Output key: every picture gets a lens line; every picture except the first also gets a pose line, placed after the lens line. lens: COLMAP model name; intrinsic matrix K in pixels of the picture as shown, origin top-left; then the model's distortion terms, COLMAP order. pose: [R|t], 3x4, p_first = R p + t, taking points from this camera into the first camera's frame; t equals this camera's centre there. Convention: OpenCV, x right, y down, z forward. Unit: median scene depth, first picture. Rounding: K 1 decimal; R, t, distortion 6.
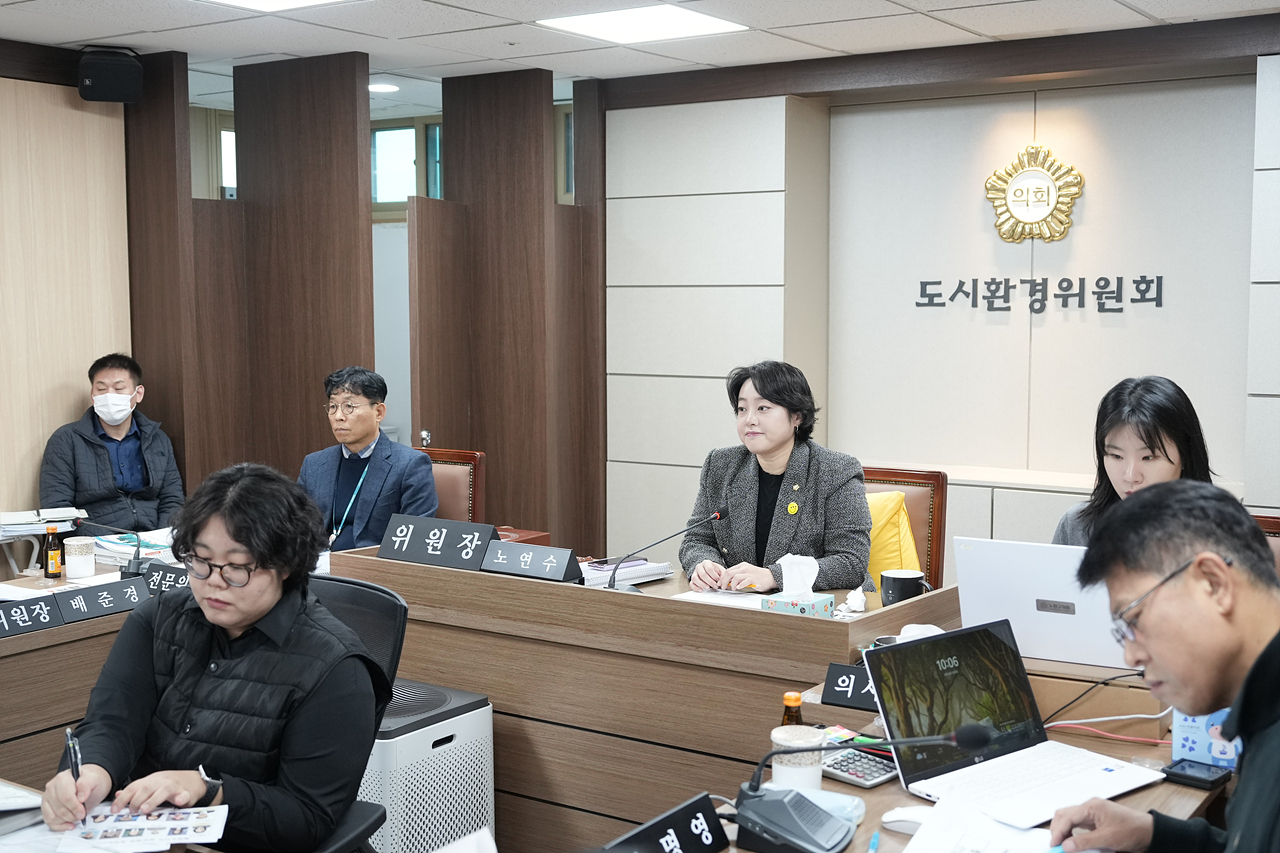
lens RADIAL K [[1479.4, 0, 646.1], [0, 1479.4, 432.2], [0, 0, 1]] dist [-0.005707, 0.000000]
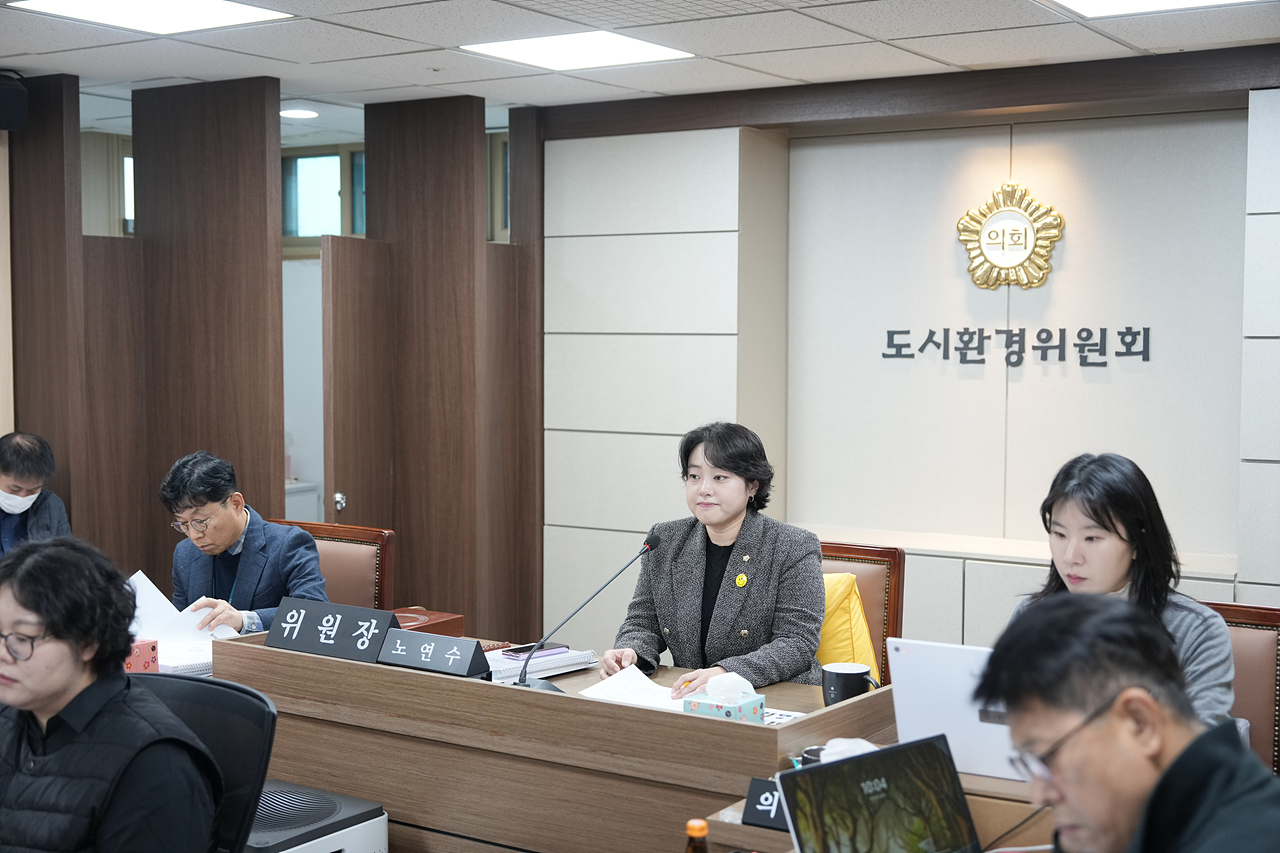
lens RADIAL K [[1615.6, 0, 639.1], [0, 1615.6, 432.5], [0, 0, 1]] dist [0.005222, 0.000000]
pose [[0.999884, 0.004426, 0.014596, 0.019527], [-0.004031, 0.999627, -0.027008, -0.012340], [-0.014710, 0.026946, 0.999529, 0.009181]]
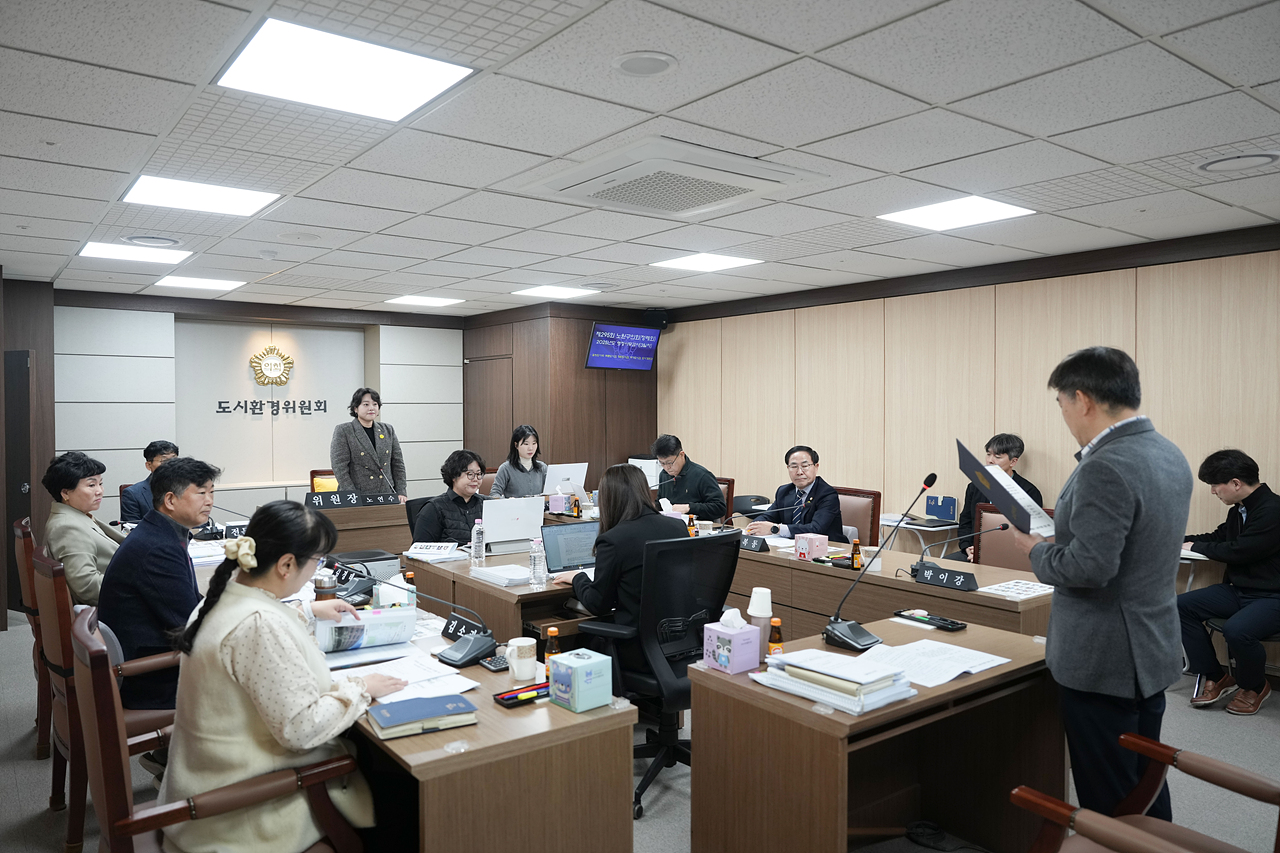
lens RADIAL K [[875.5, 0, 627.1], [0, 875.5, 426.4], [0, 0, 1]] dist [-0.000012, -0.000037]
pose [[0.334836, -0.015601, 0.942147, -0.896215], [0.088262, 0.995986, -0.014876, 0.008827], [-0.938134, 0.088136, 0.334869, -0.005130]]
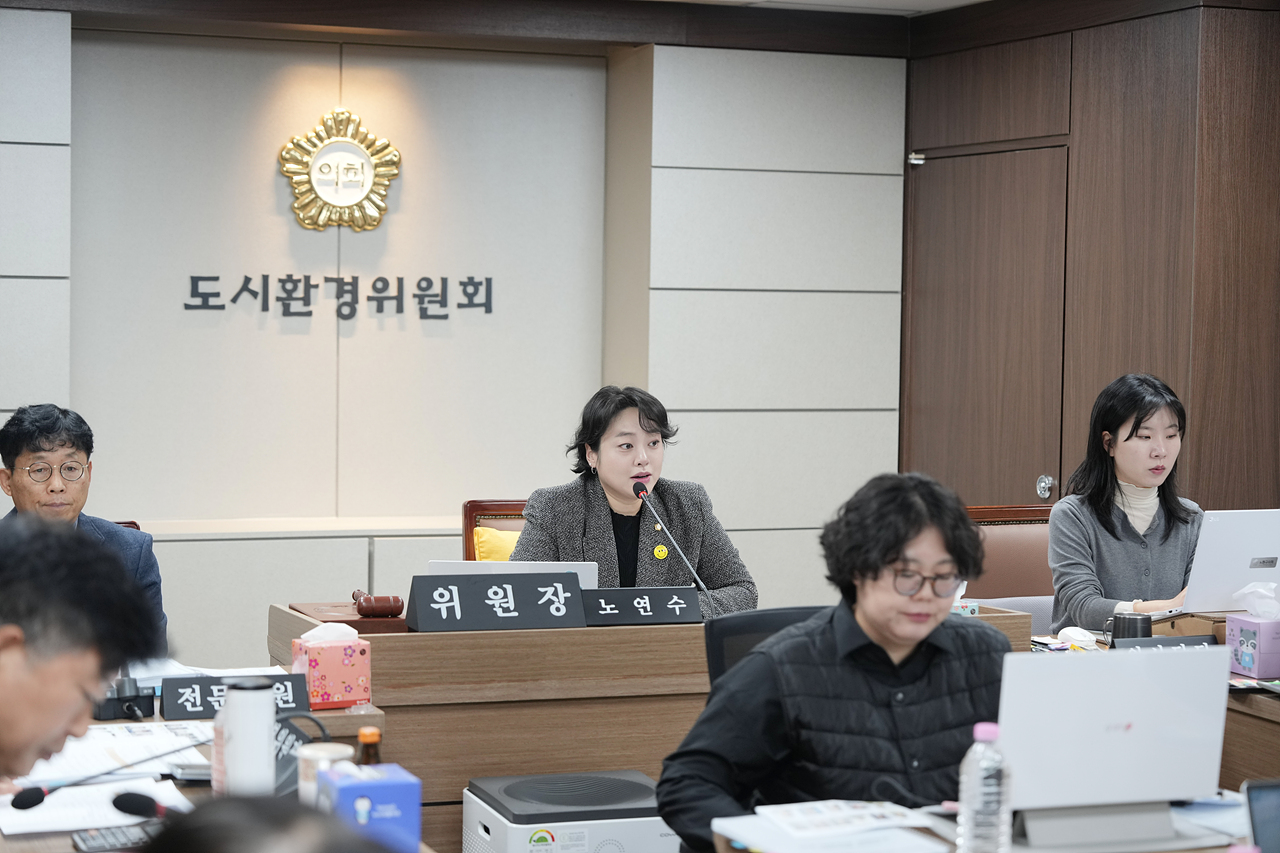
lens RADIAL K [[2474.7, 0, 618.8], [0, 2474.7, 433.8], [0, 0, 1]] dist [0.017458, 0.000000]
pose [[0.588118, -0.030178, 0.808212, -0.747193], [0.057981, 0.998306, -0.004915, -0.003961], [-0.806694, 0.049751, 0.588871, 0.099083]]
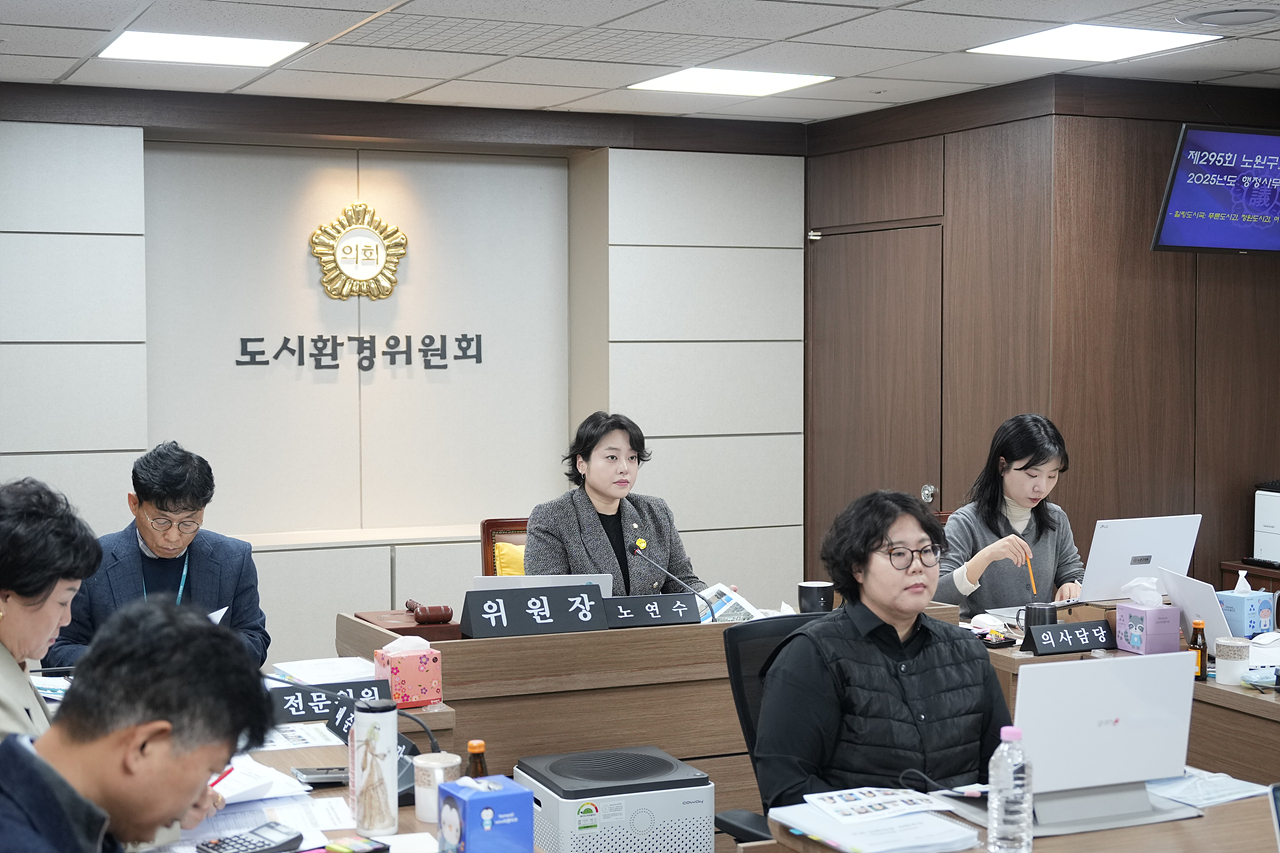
lens RADIAL K [[1872.5, 0, 635.3], [0, 1872.5, 431.4], [0, 0, 1]] dist [0.008136, 0.000000]
pose [[0.534889, -0.039467, 0.844000, -0.721638], [0.078552, 0.996905, -0.003166, -0.021851], [-0.841263, 0.067991, 0.536333, 0.176028]]
